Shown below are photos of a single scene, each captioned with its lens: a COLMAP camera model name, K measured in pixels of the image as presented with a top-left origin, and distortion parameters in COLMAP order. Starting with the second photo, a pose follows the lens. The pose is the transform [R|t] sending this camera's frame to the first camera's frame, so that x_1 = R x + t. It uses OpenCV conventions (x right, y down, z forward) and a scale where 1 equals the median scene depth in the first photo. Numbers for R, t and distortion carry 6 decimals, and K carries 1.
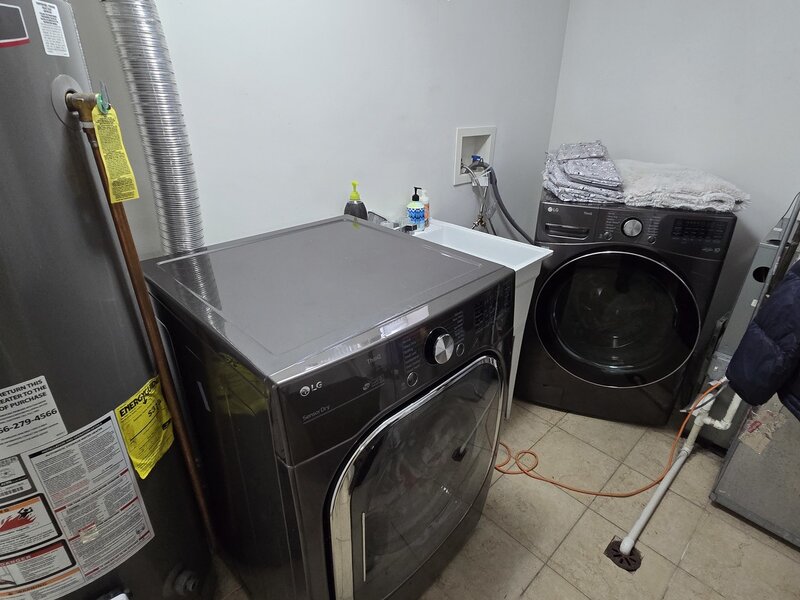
lens RADIAL K [[433.9, 0, 405.5], [0, 433.9, 302.8], [0, 0, 1]] dist [0.003074, -0.000116]
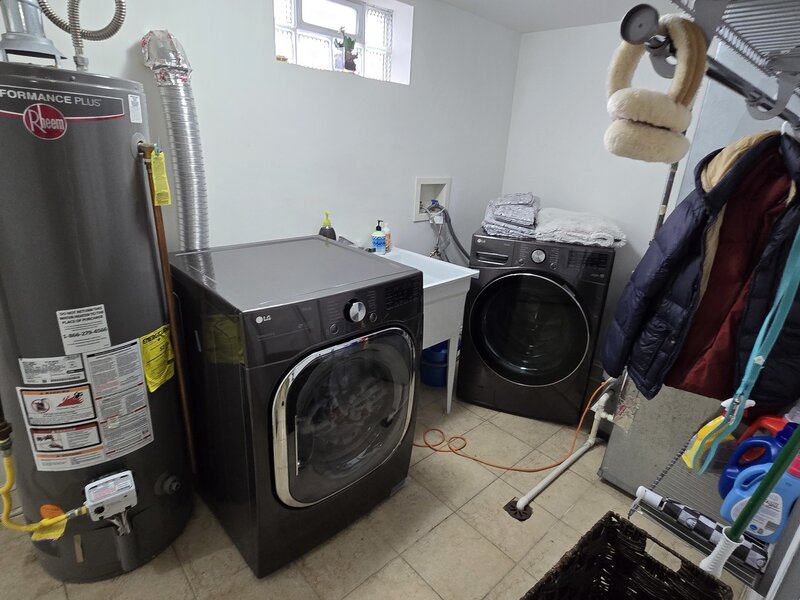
lens RADIAL K [[433.9, 0, 405.5], [0, 433.9, 302.8], [0, 0, 1]] dist [0.003074, -0.000116]
pose [[0.998841, 0.047264, -0.009081, 0.162803], [-0.047960, 0.993232, -0.105782, 0.138123], [0.004020, 0.106095, 0.994348, -0.314867]]
